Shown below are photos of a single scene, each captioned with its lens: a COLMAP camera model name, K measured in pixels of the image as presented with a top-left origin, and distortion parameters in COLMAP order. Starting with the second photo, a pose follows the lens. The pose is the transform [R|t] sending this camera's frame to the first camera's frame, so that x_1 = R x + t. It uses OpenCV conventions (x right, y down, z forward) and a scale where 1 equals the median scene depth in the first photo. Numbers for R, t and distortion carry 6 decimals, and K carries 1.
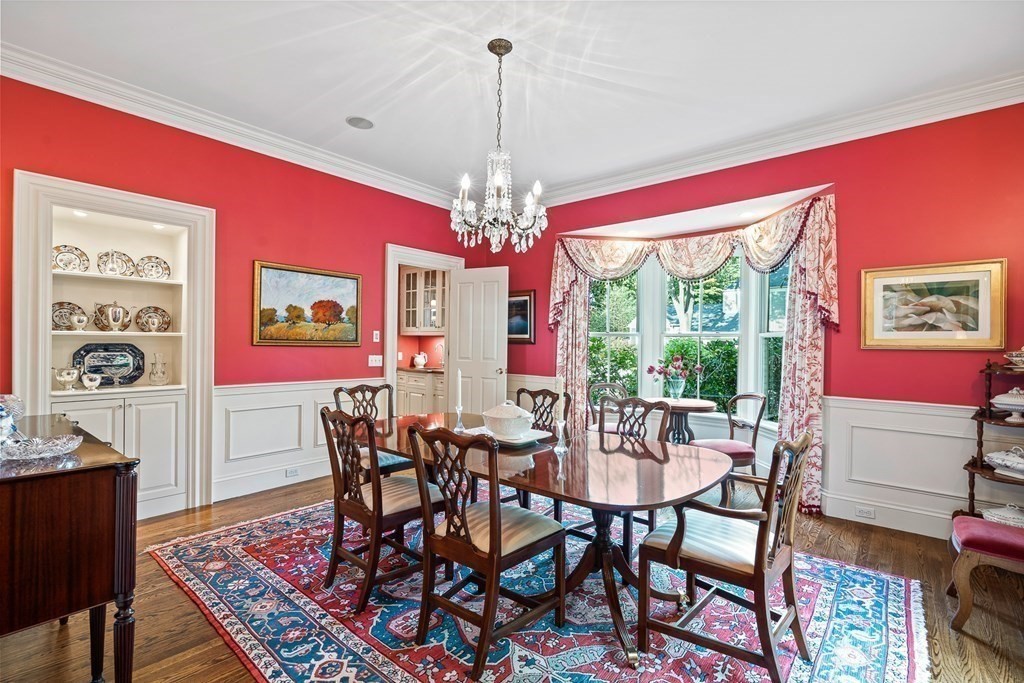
lens RADIAL K [[467.4, 0, 511.7], [0, 467.4, 342.7], [0, 0, 1]] dist [0.001281, -0.000045]
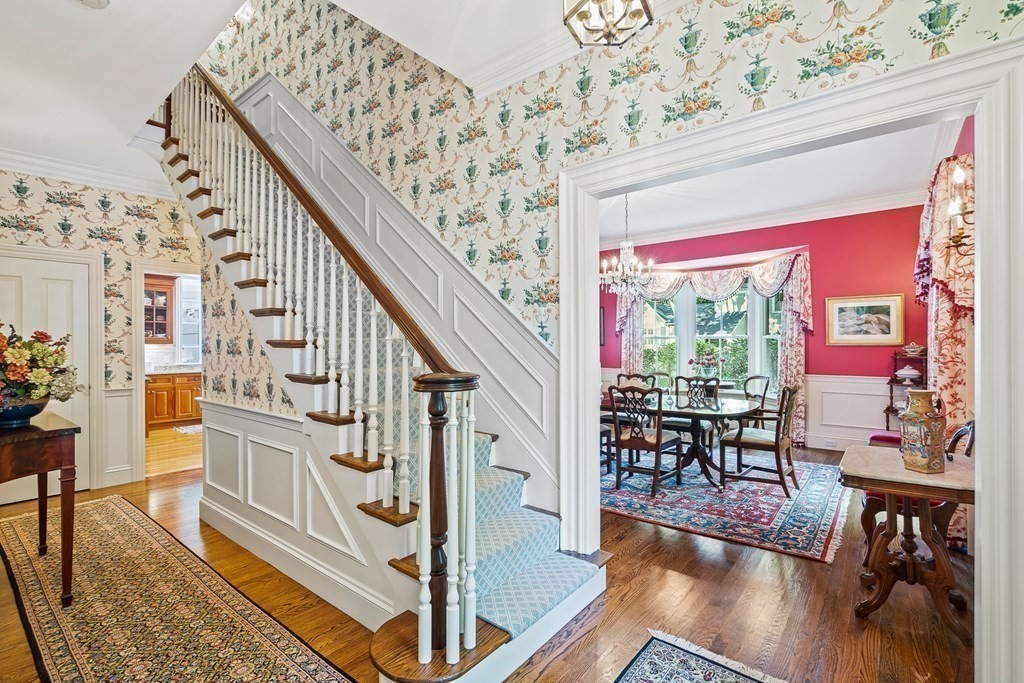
lens RADIAL K [[467.4, 0, 514.9], [0, 467.4, 341.9], [0, 0, 1]] dist [0.001281, -0.000045]
pose [[0.999426, -0.017444, 0.029026, -0.400908], [0.017519, 0.999844, -0.002346, -0.014402], [-0.028981, 0.002853, 0.999576, -0.618866]]
